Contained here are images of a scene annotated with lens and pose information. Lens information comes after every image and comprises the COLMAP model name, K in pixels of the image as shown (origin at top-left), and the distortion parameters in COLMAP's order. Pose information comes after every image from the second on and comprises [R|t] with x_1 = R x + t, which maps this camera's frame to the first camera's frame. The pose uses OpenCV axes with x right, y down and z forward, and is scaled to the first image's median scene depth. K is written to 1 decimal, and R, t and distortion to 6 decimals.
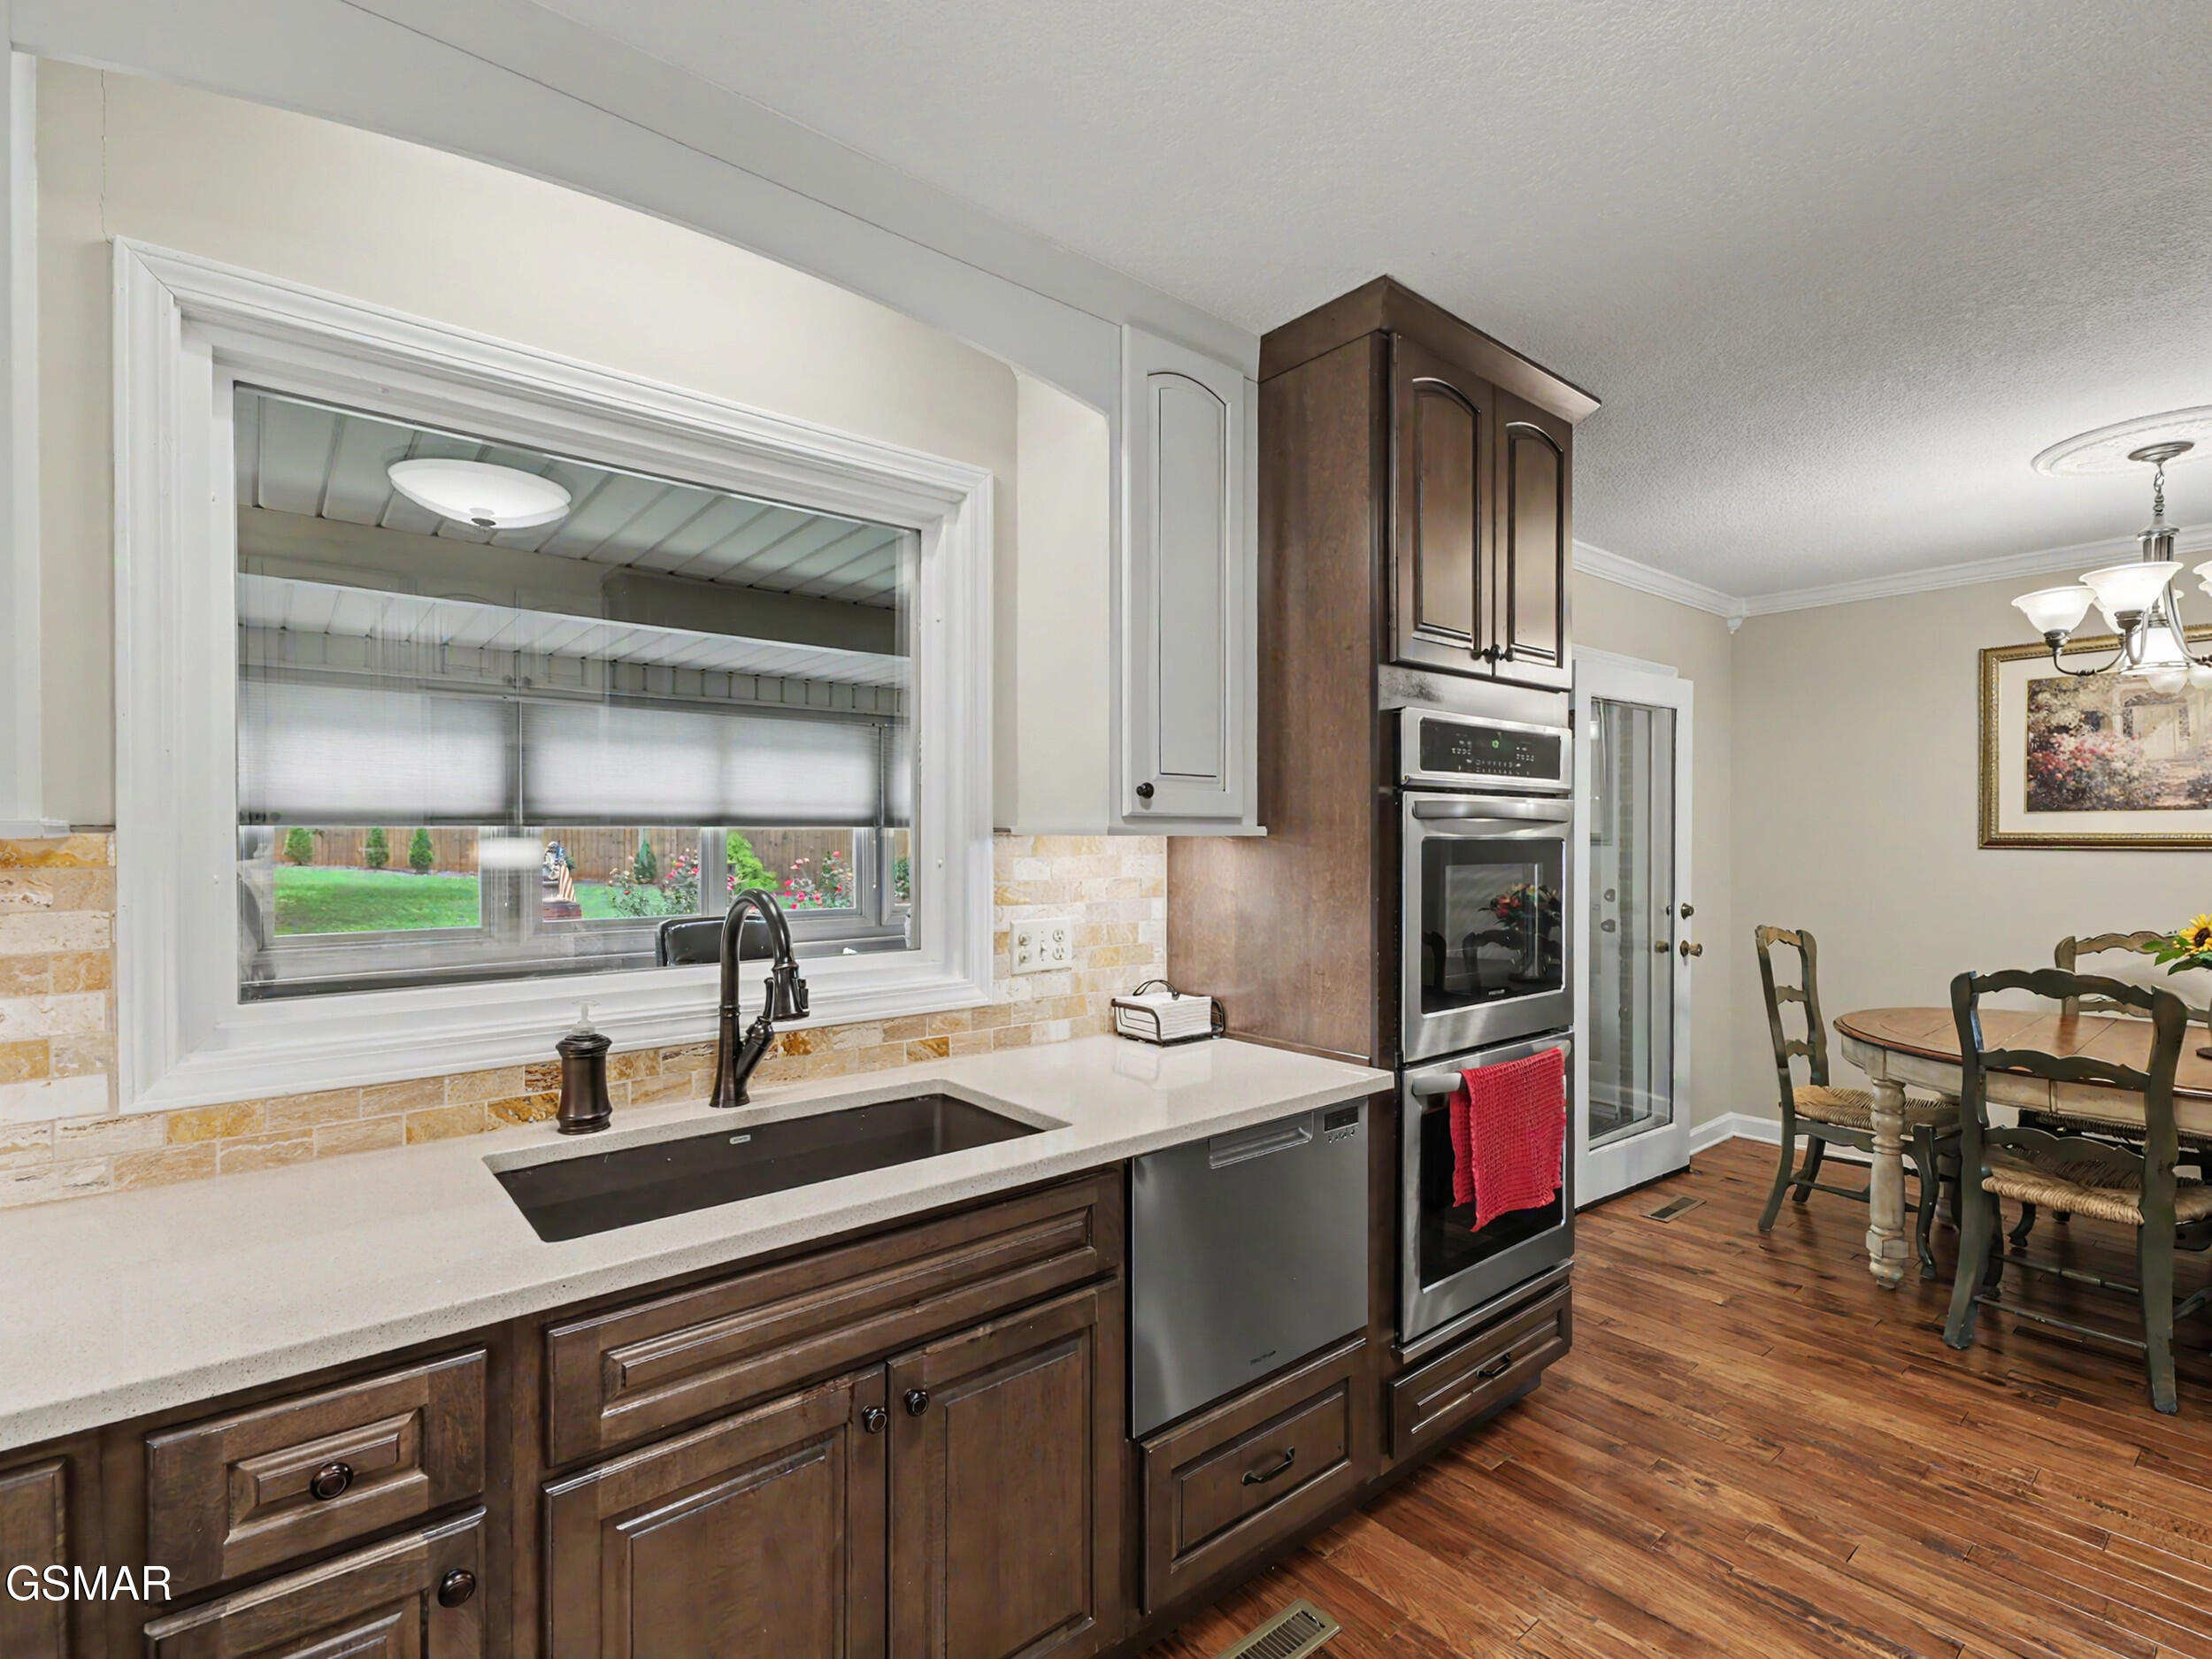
lens RADIAL K [[1043.0, 0, 1109.1], [0, 1043.0, 833.0], [0, 0, 1]] dist [0.000970, 0.000161]
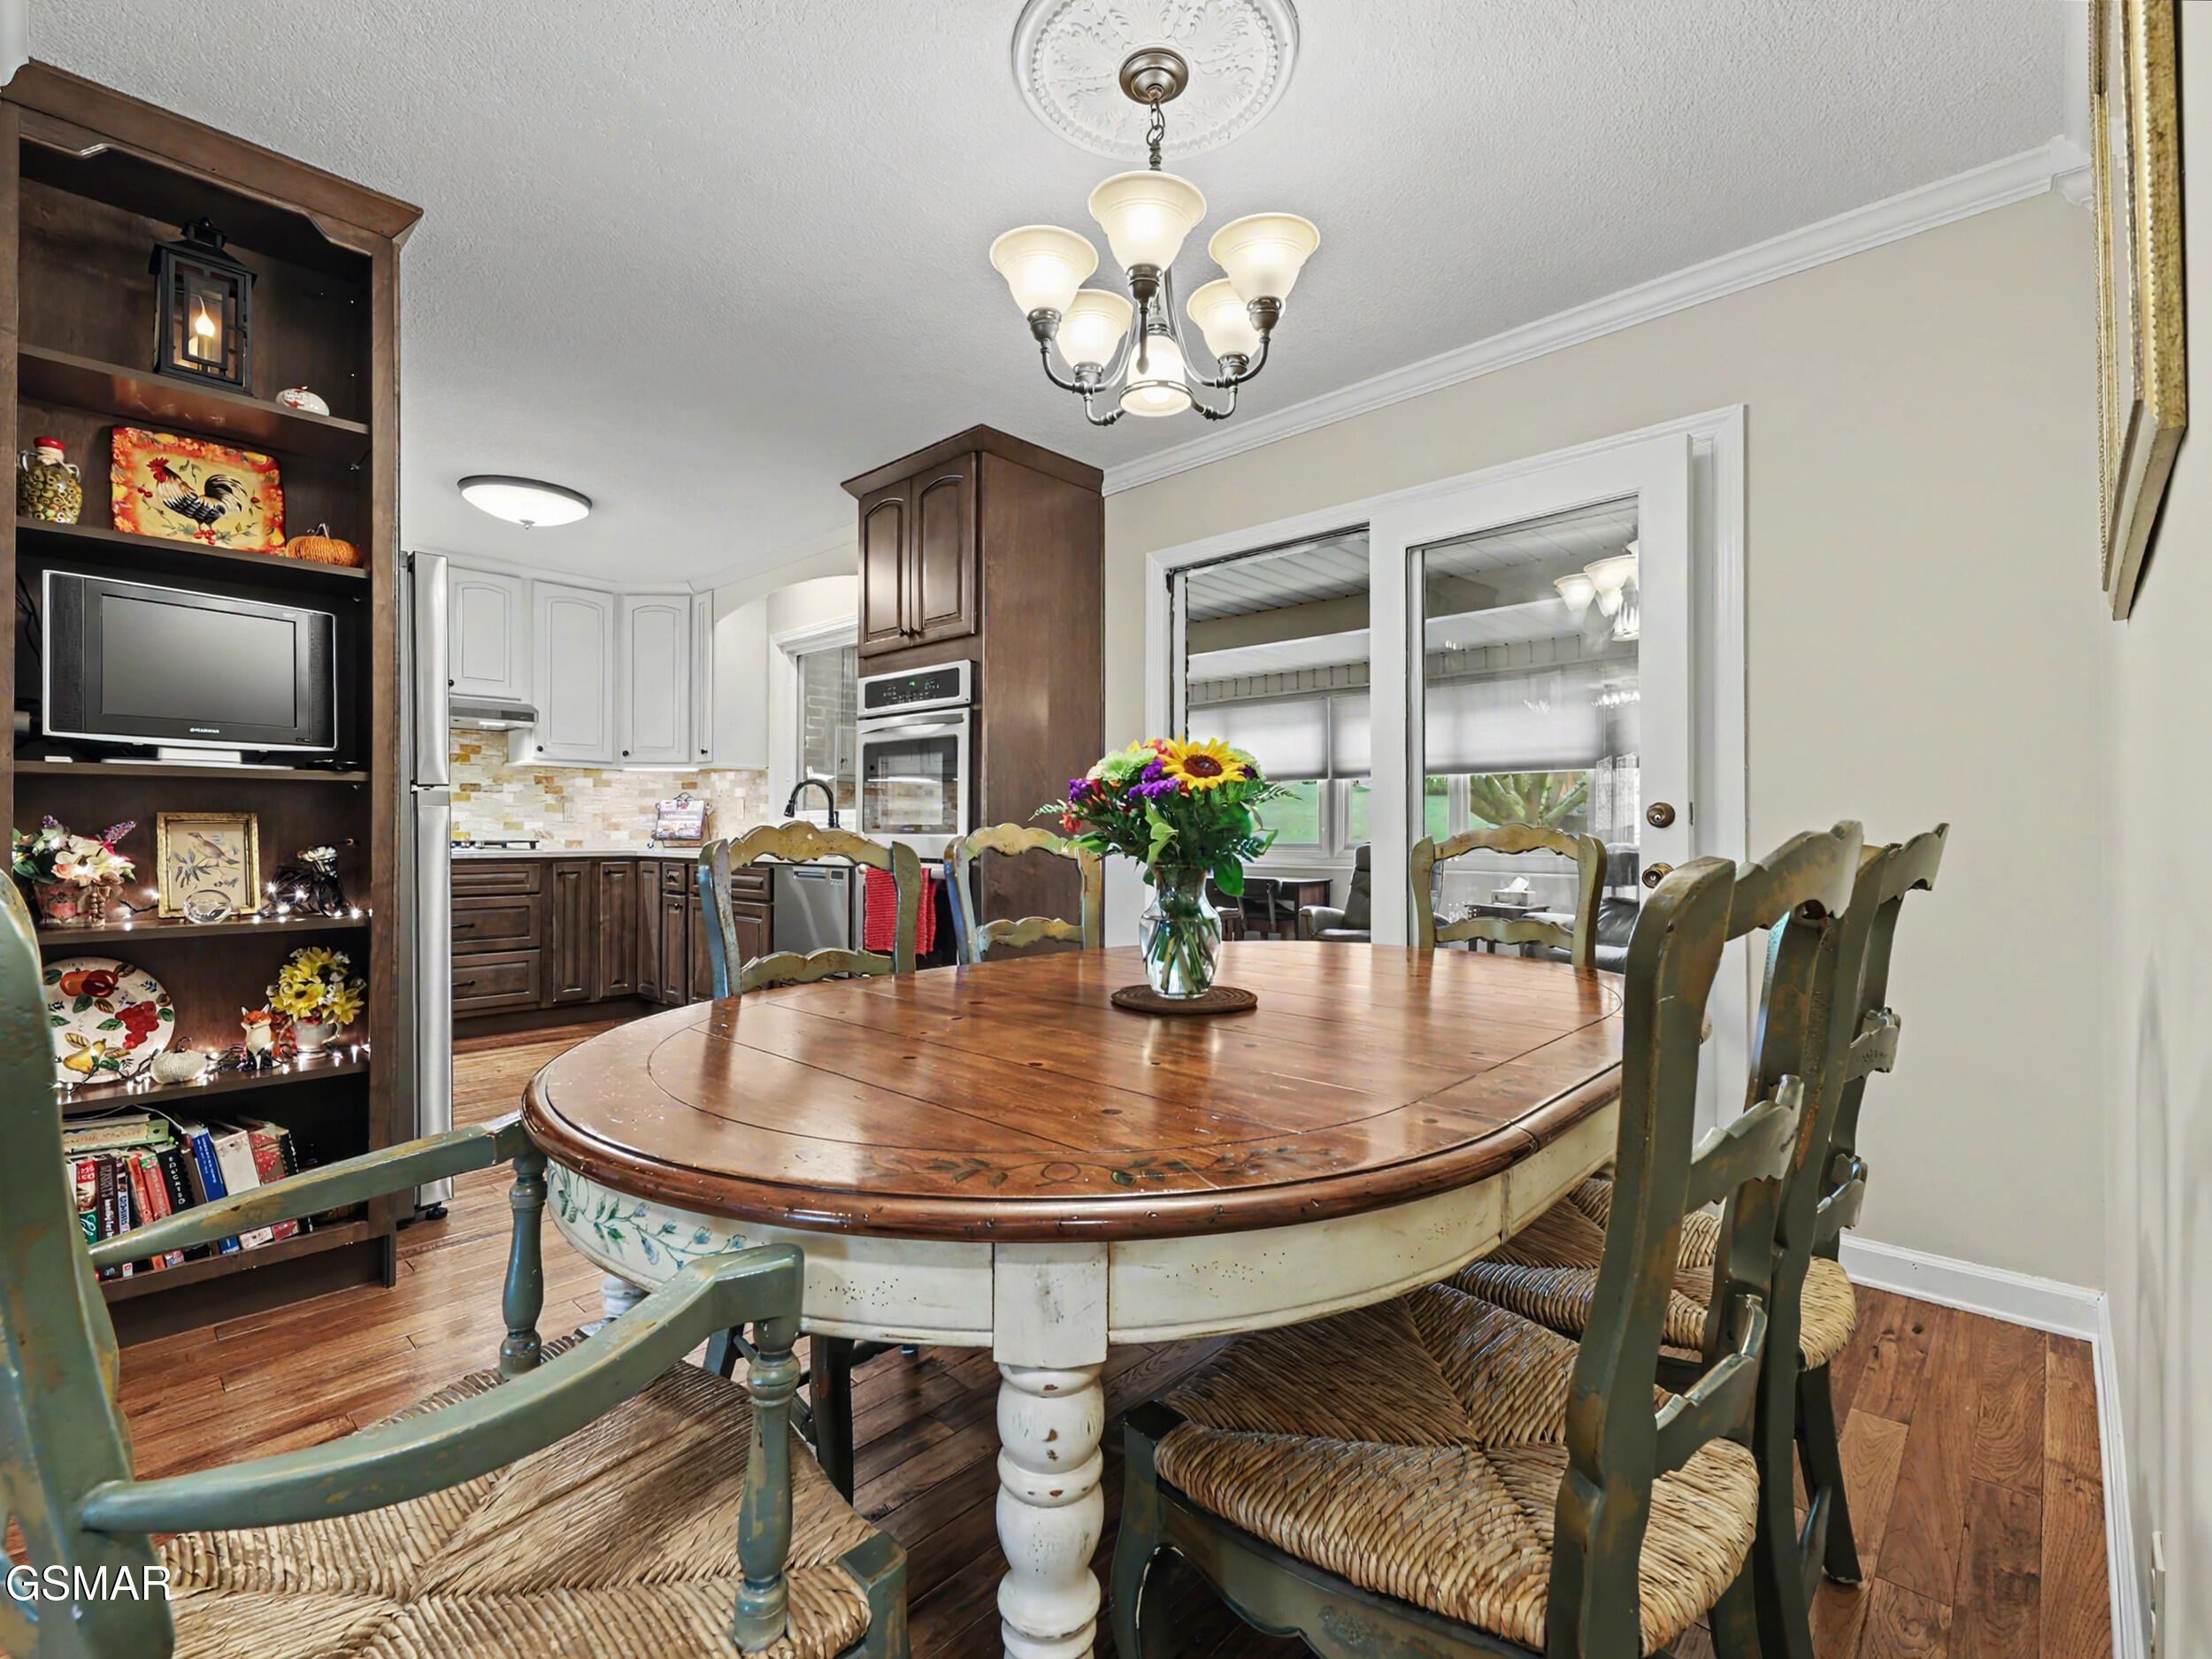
lens RADIAL K [[998.2, 0, 1116.4], [0, 998.2, 828.3], [0, 0, 1]] dist [0.001059, 0.000005]
pose [[0.131202, -0.004857, -0.991344, 2.263965], [-0.003779, 0.999978, -0.005400, 0.175520], [0.991349, 0.004455, 0.131180, 1.247190]]
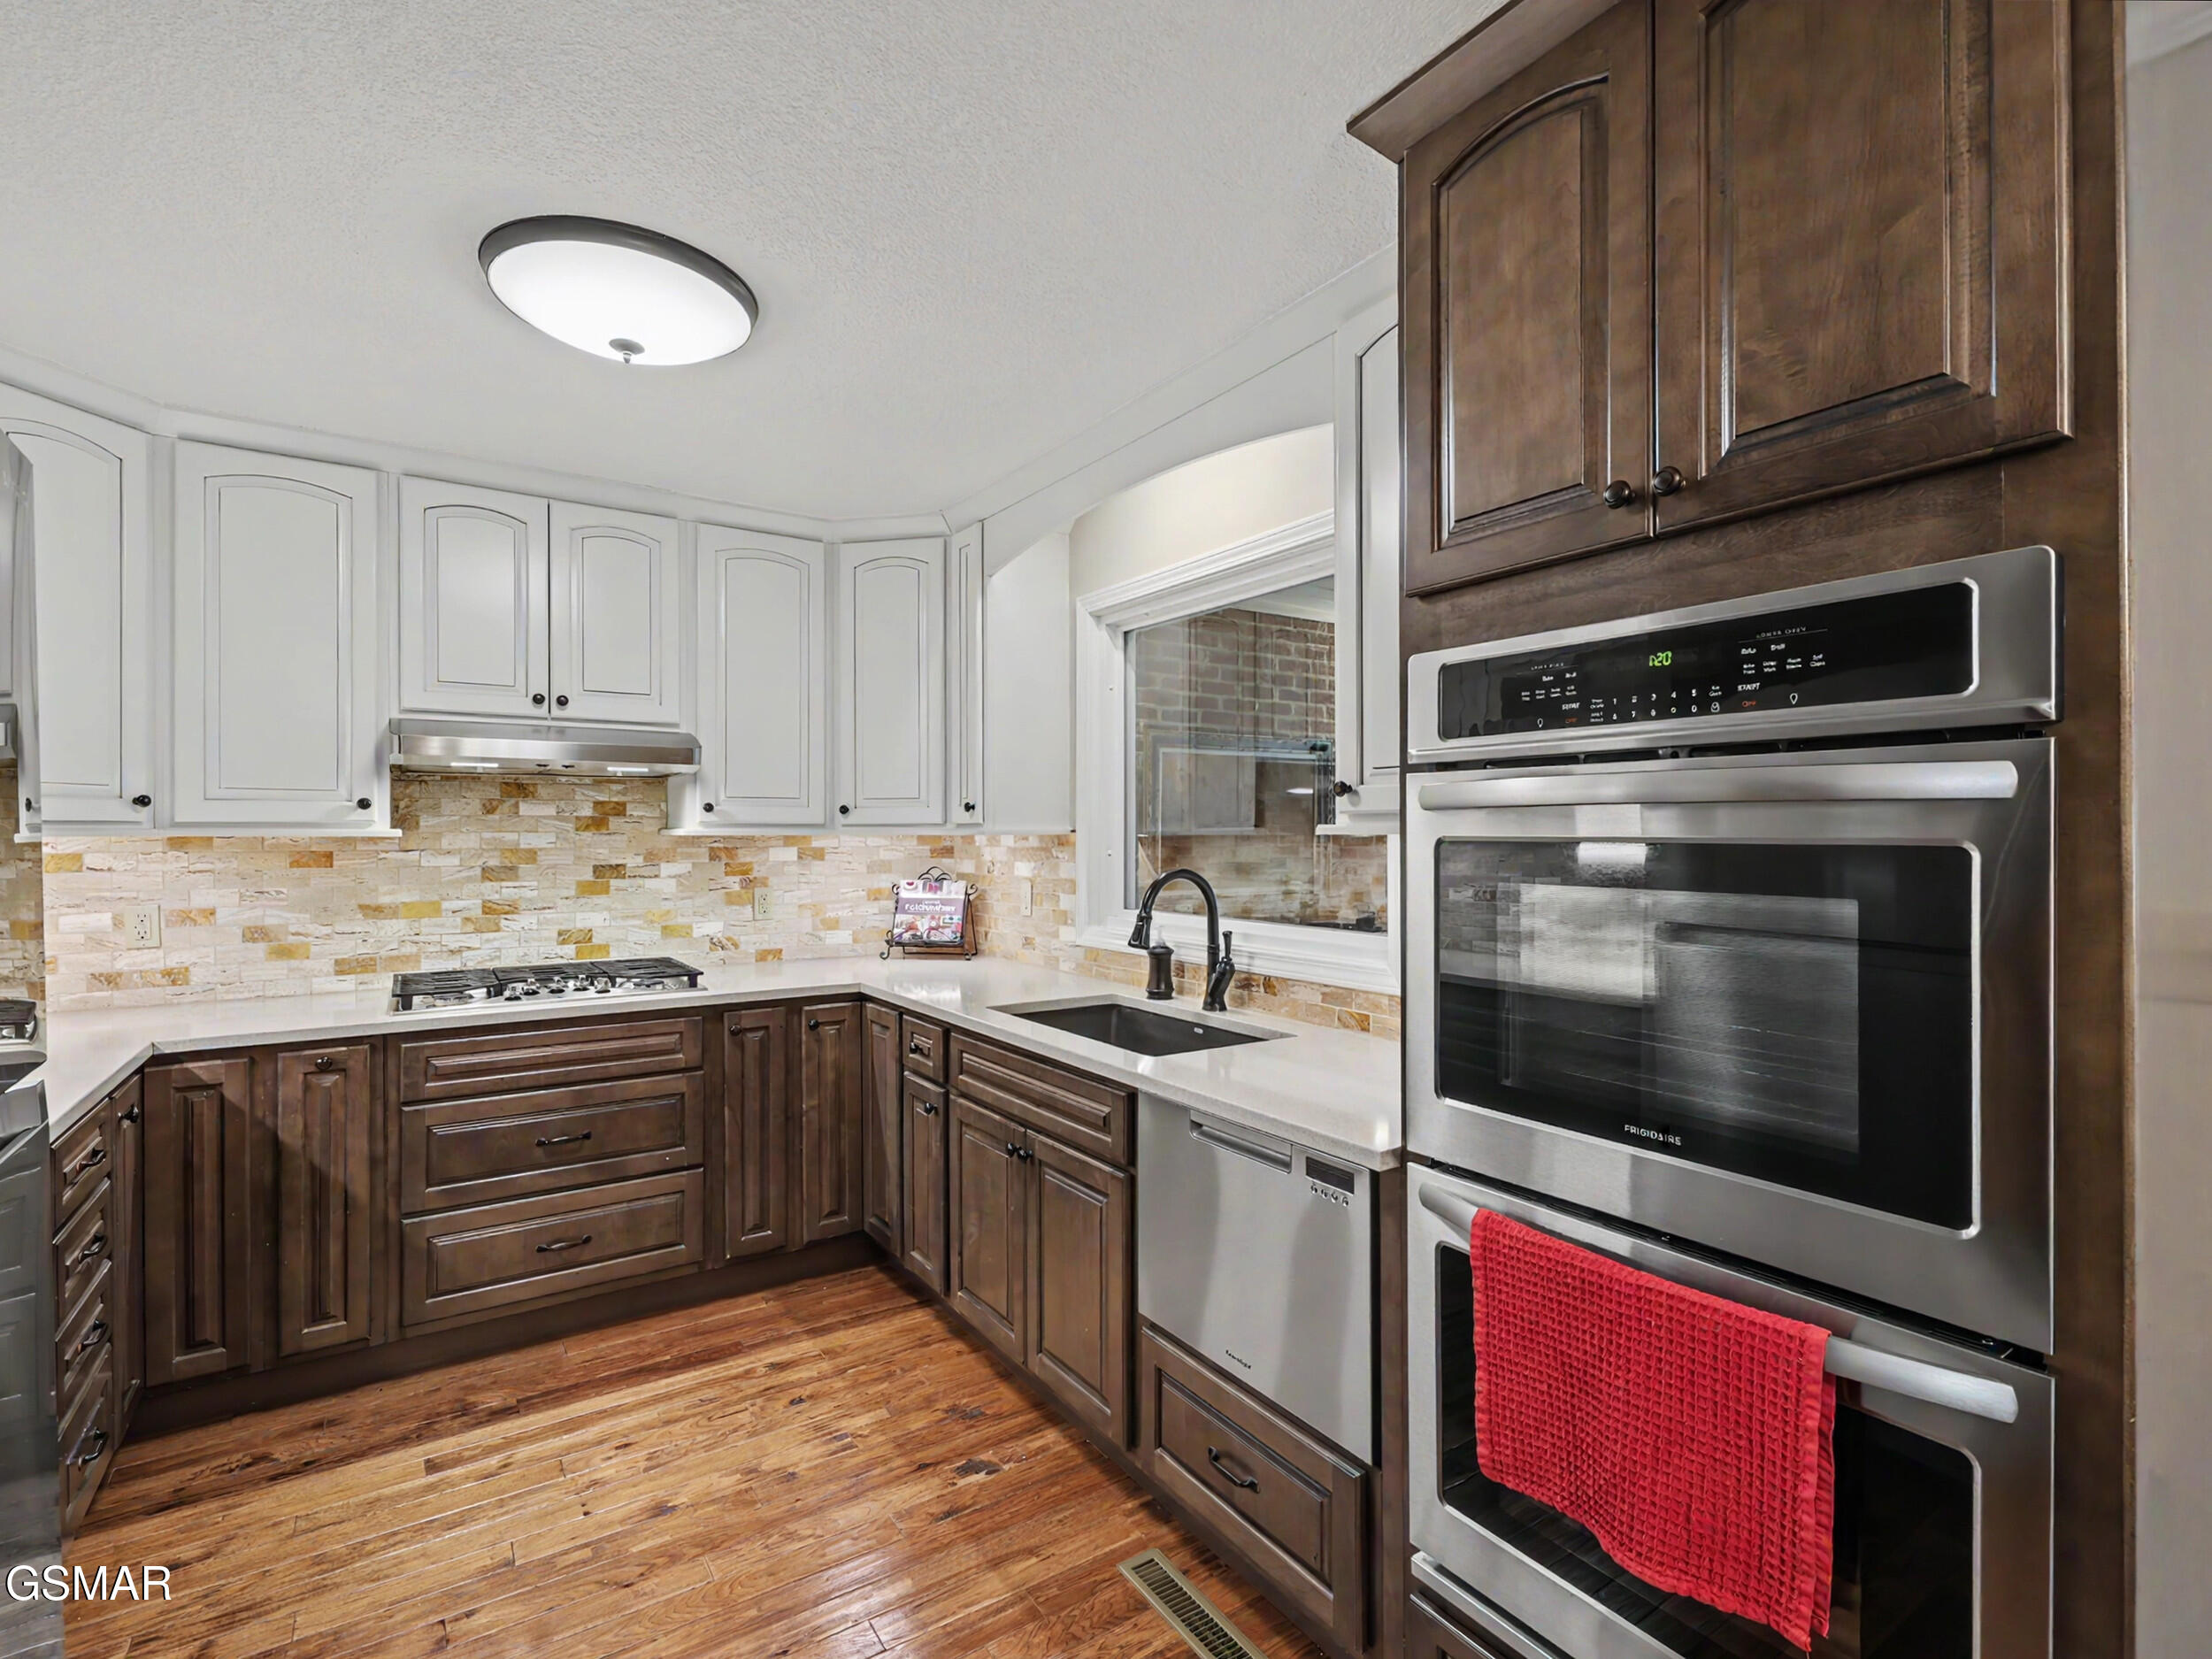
lens RADIAL K [[1043.0, 0, 1102.4], [0, 1043.0, 834.1], [0, 0, 1]] dist [0.000970, 0.000161]
pose [[-0.104521, -0.000560, -0.994523, 1.024852], [-0.000092, 1.000000, -0.000554, 0.002322], [0.994523, 0.000034, -0.104521, 0.868377]]
